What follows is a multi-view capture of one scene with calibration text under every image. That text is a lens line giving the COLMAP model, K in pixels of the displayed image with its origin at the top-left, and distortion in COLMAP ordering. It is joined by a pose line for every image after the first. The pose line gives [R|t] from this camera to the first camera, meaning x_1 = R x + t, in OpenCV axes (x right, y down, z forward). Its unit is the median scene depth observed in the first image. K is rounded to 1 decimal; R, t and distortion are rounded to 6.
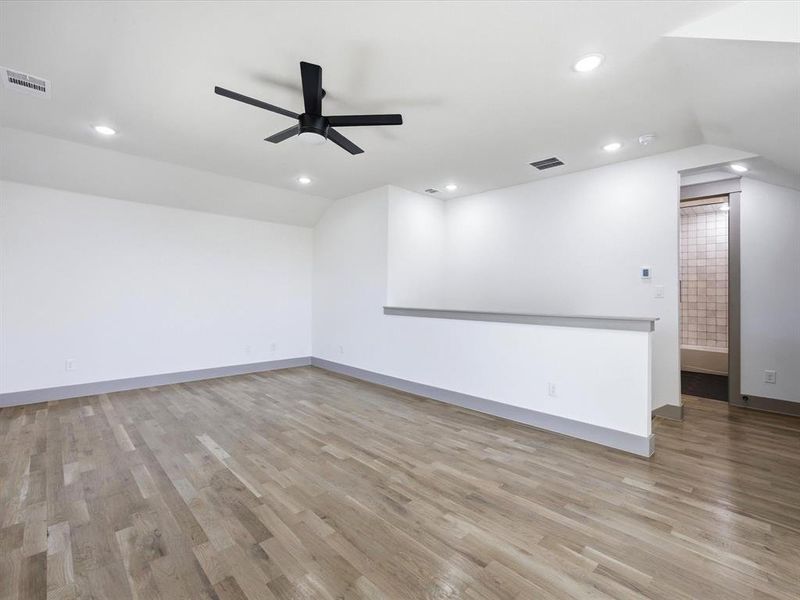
lens RADIAL K [[348.3, 0, 400.6], [0, 348.3, 296.0], [0, 0, 1]] dist [0.000133, 0.000153]
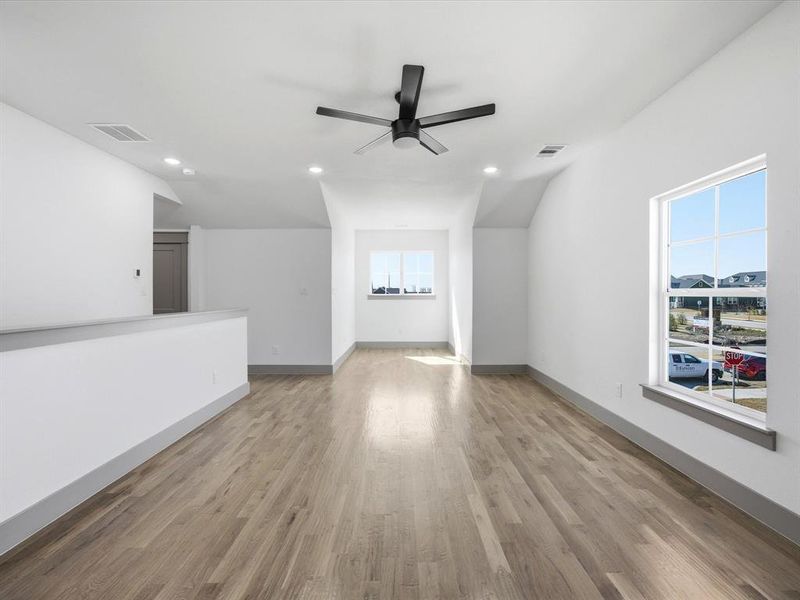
lens RADIAL K [[348.3, 0, 400.6], [0, 348.3, 296.0], [0, 0, 1]] dist [0.000133, 0.000153]
pose [[-0.703734, -0.010710, 0.710382, -0.891342], [-0.007944, 0.999942, 0.007206, -0.005384], [-0.710419, -0.000573, -0.703779, 1.576061]]
